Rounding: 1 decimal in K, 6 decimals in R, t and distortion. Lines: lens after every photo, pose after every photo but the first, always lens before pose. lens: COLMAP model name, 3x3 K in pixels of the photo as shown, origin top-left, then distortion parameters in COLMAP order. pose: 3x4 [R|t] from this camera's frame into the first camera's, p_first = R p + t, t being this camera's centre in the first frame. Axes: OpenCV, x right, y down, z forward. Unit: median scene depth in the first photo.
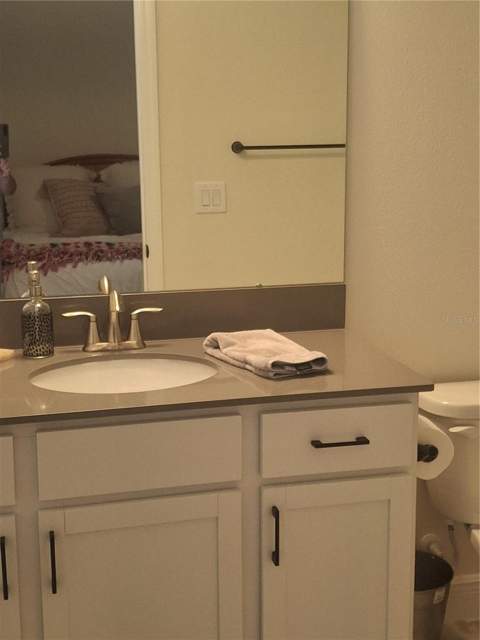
lens RADIAL K [[978.2, 0, 240.0], [0, 978.2, 320.0], [0, 0, 1]] dist [0.257545, -1.304245]
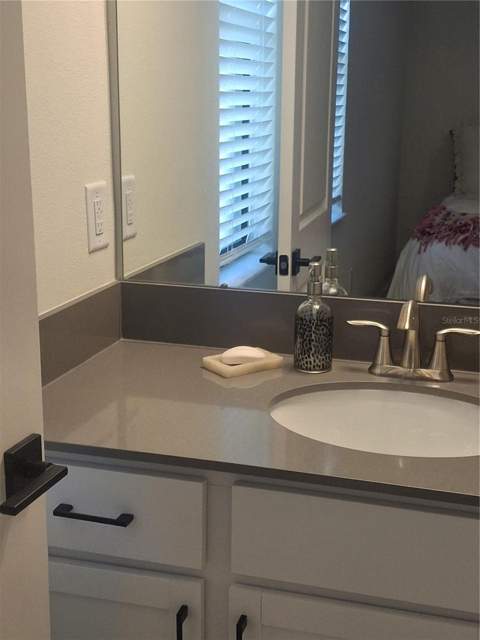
lens RADIAL K [[978.2, 0, 240.0], [0, 978.2, 320.0], [0, 0, 1]] dist [0.257545, -1.304245]
pose [[0.876940, 0.142834, -0.458884, 0.099314], [-0.123892, 0.989730, 0.071306, -0.051035], [0.464357, -0.005679, 0.885630, 0.274003]]
